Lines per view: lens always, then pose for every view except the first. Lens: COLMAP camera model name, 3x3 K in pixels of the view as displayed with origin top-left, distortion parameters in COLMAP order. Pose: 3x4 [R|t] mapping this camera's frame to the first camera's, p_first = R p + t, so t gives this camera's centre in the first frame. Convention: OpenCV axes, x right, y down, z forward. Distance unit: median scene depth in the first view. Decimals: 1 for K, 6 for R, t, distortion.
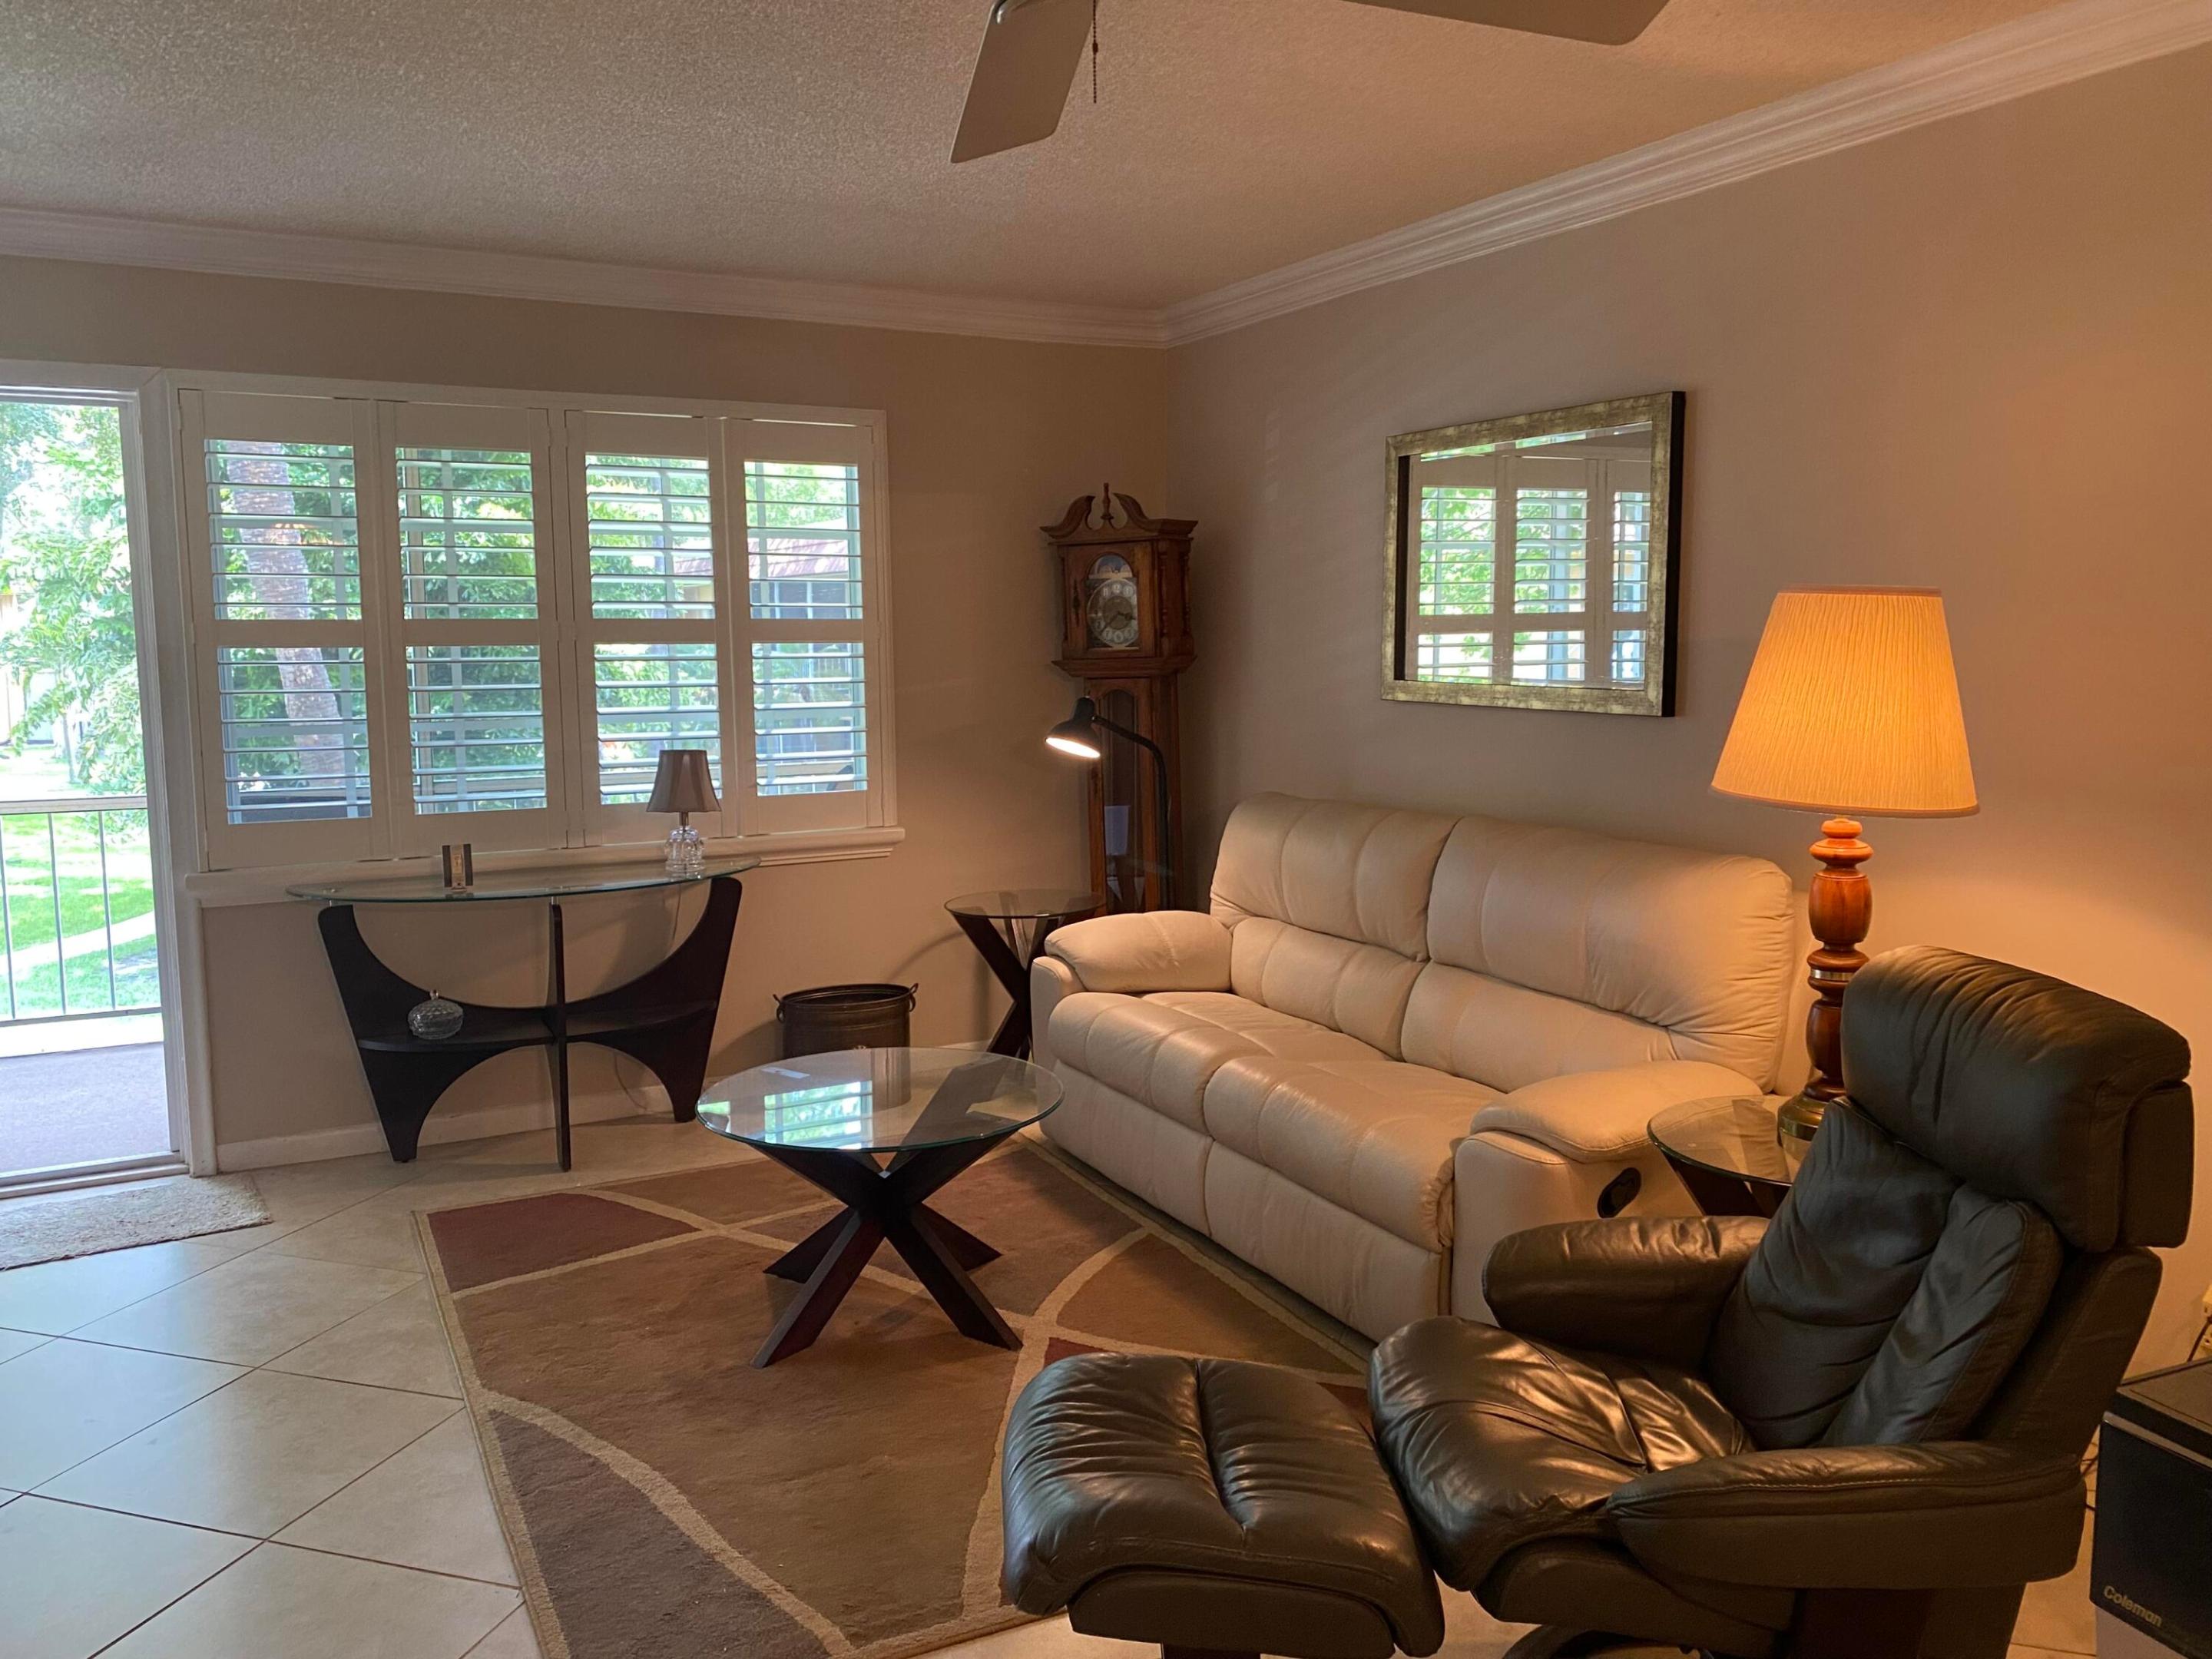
lens RADIAL K [[1668.6, 0, 1112.9], [0, 1668.6, 830.2], [0, 0, 1]] dist [0.022003, -0.020088]
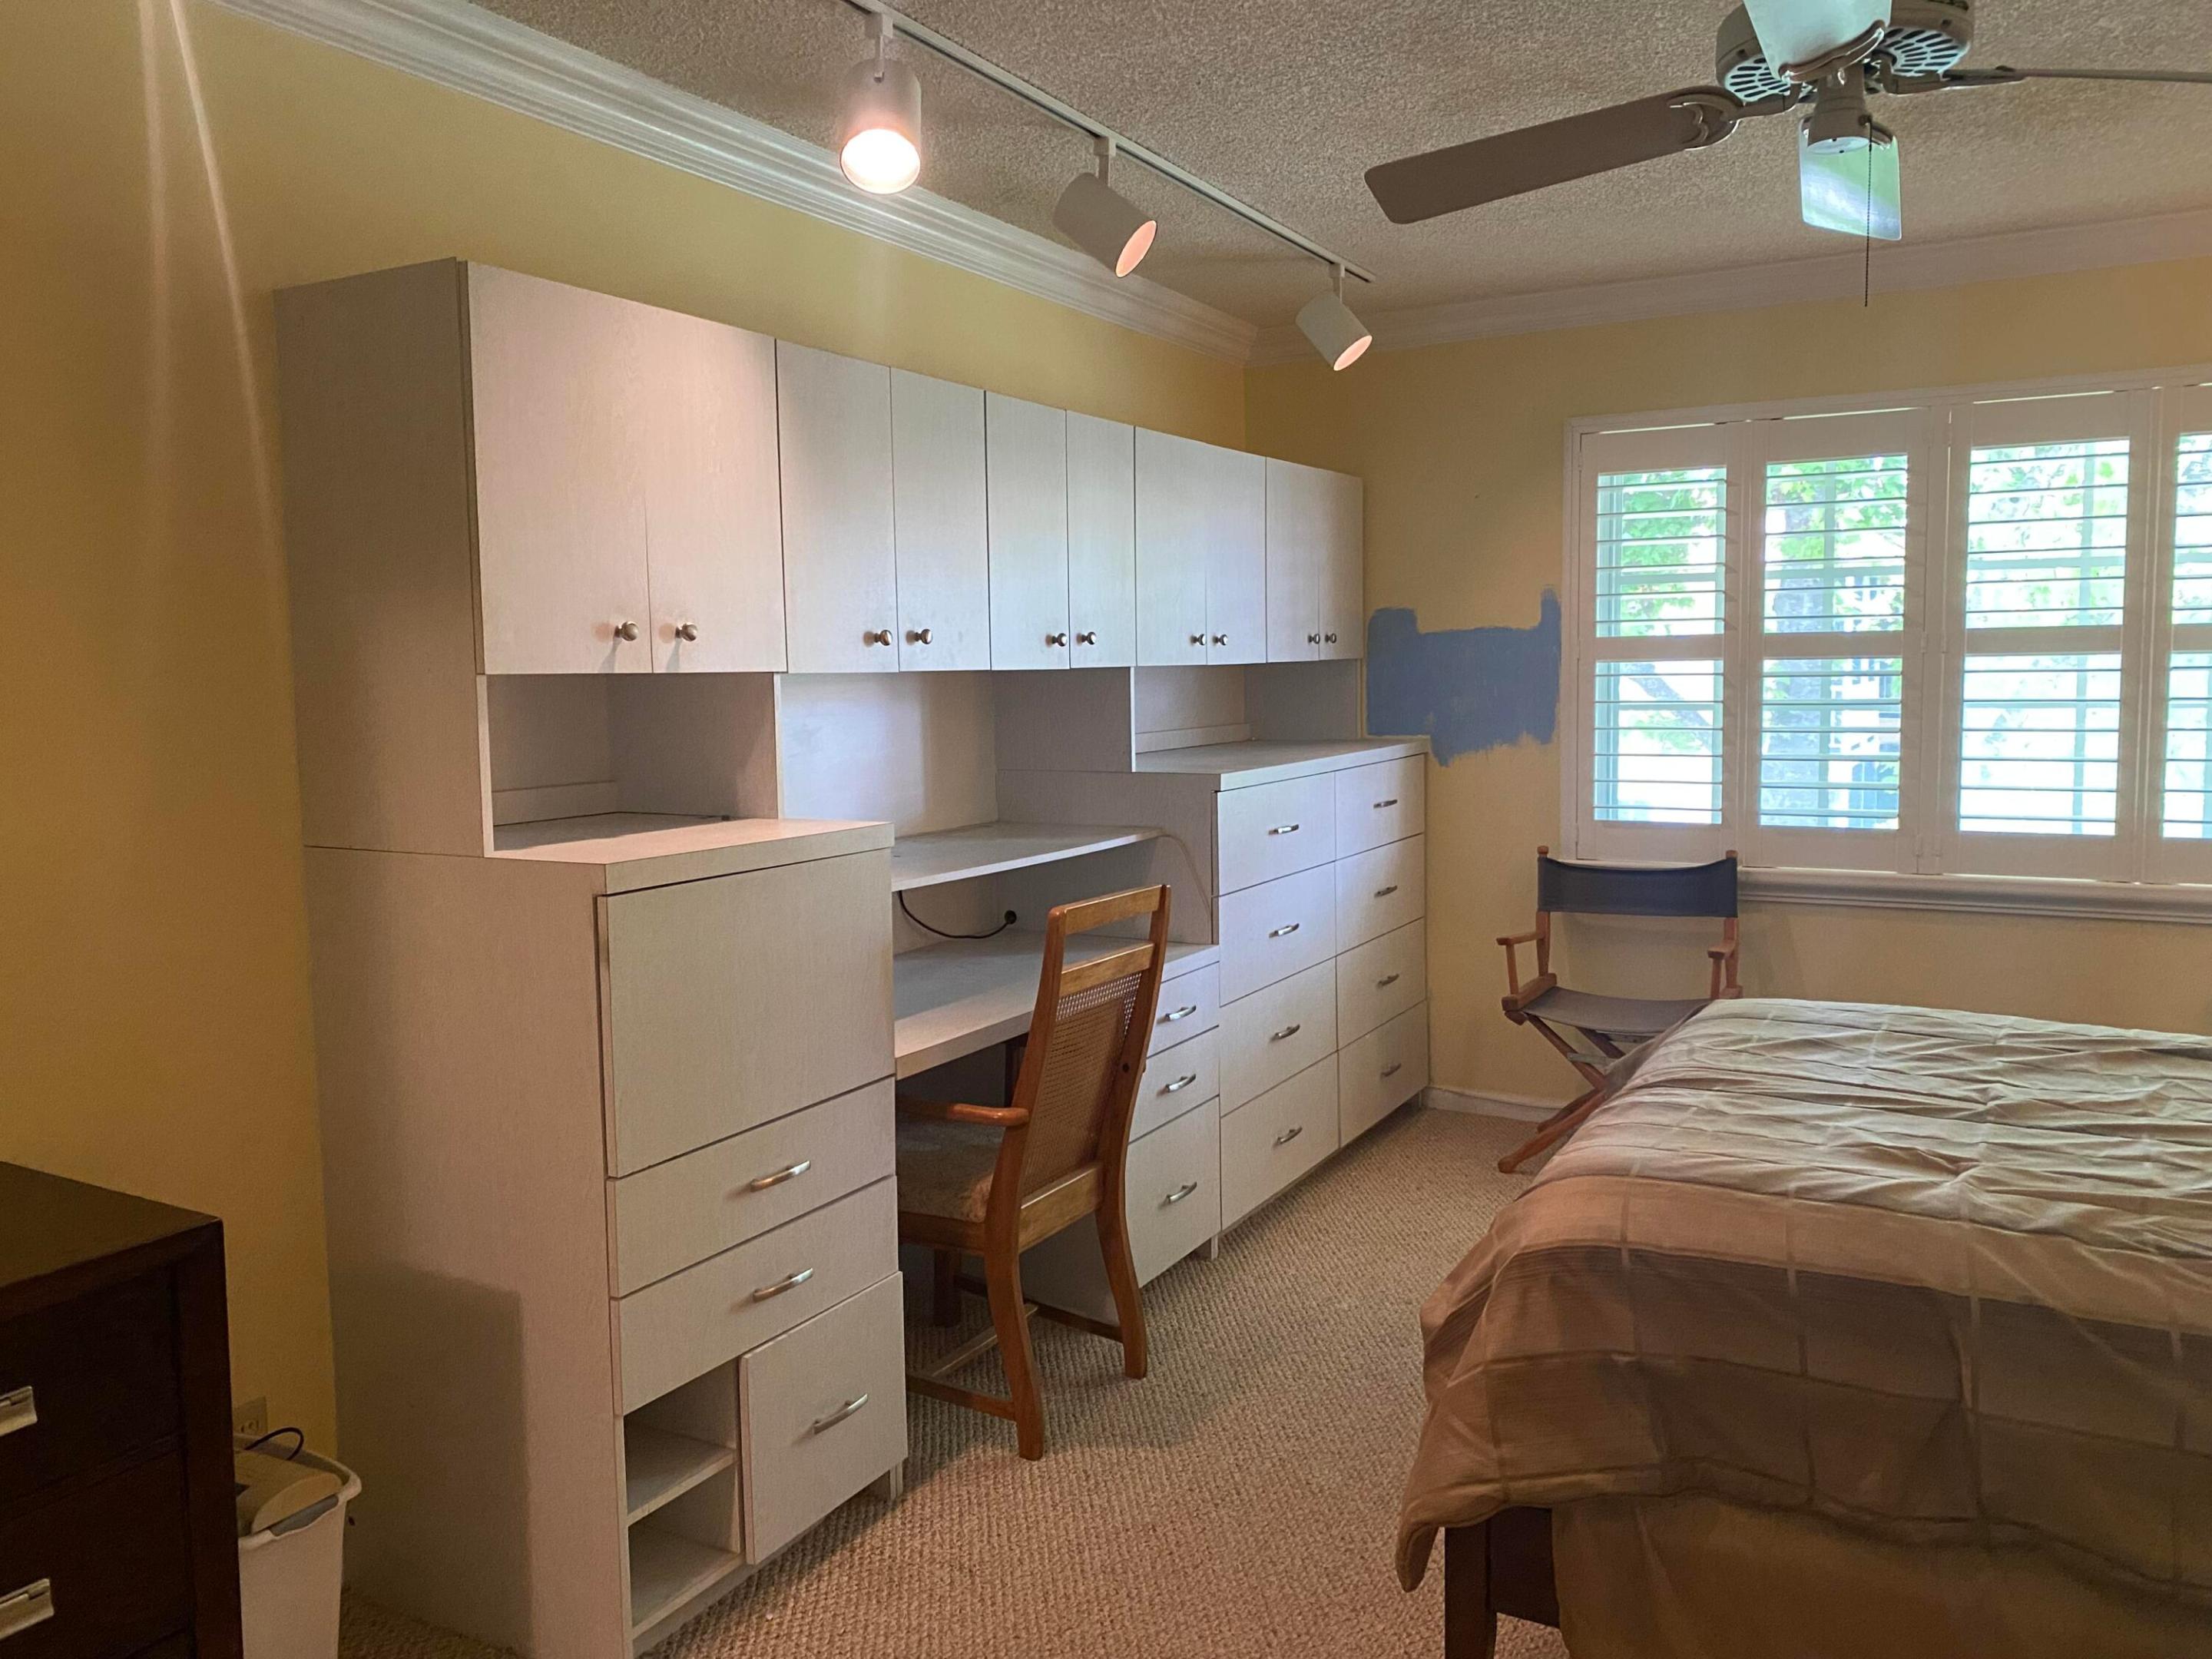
lens RADIAL K [[1668.6, 0, 1112.7], [0, 1668.6, 822.7], [0, 0, 1]] dist [0.022003, -0.020088]
pose [[0.545572, 0.086125, -0.833627, 0.219652], [-0.093178, 0.994772, 0.041793, -0.016139], [0.832868, 0.054875, 0.550745, 0.115182]]
